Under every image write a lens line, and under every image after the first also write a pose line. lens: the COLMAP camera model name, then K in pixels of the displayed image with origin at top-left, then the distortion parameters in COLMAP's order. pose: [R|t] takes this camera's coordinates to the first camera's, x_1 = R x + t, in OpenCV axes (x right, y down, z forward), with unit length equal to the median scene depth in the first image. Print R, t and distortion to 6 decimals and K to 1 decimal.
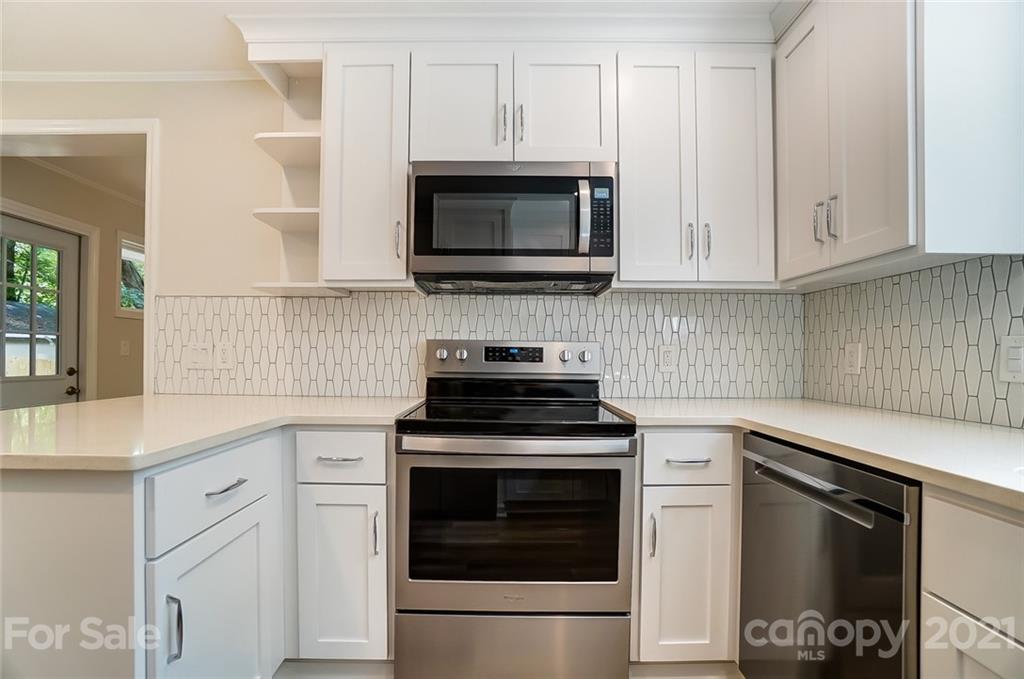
lens RADIAL K [[453.1, 0, 513.2], [0, 453.1, 348.0], [0, 0, 1]] dist [-0.041457, 0.003653]
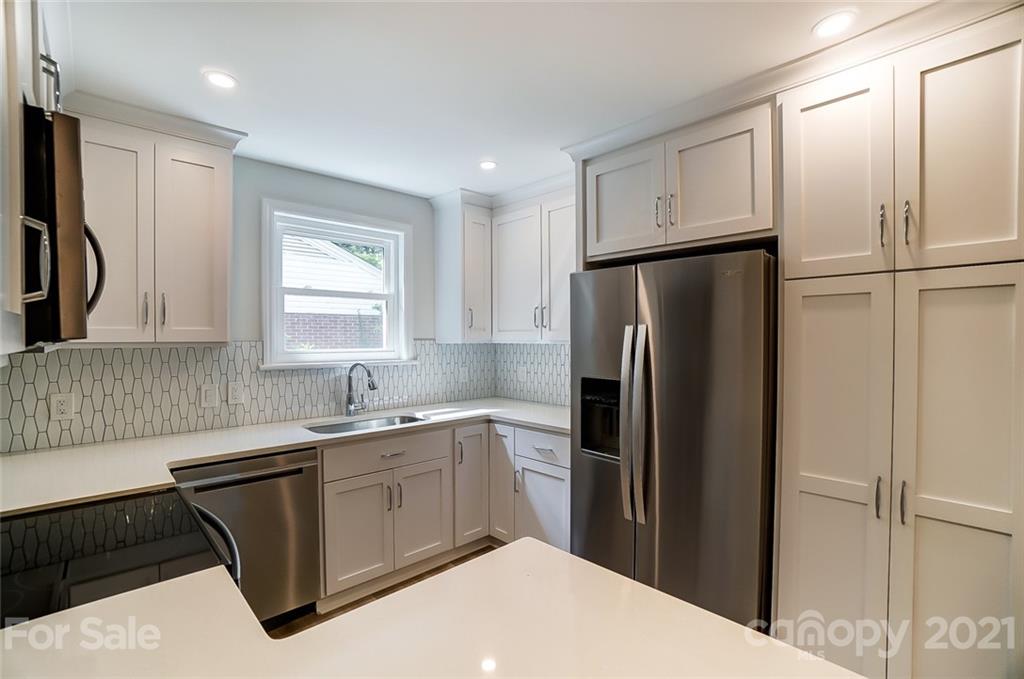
lens RADIAL K [[453.1, 0, 494.8], [0, 453.1, 345.9], [0, 0, 1]] dist [-0.041457, 0.003653]
pose [[-0.670192, -0.013109, 0.742072, -0.859725], [-0.003000, 0.999884, 0.014953, -0.159937], [-0.742182, 0.007795, -0.670153, 0.934711]]
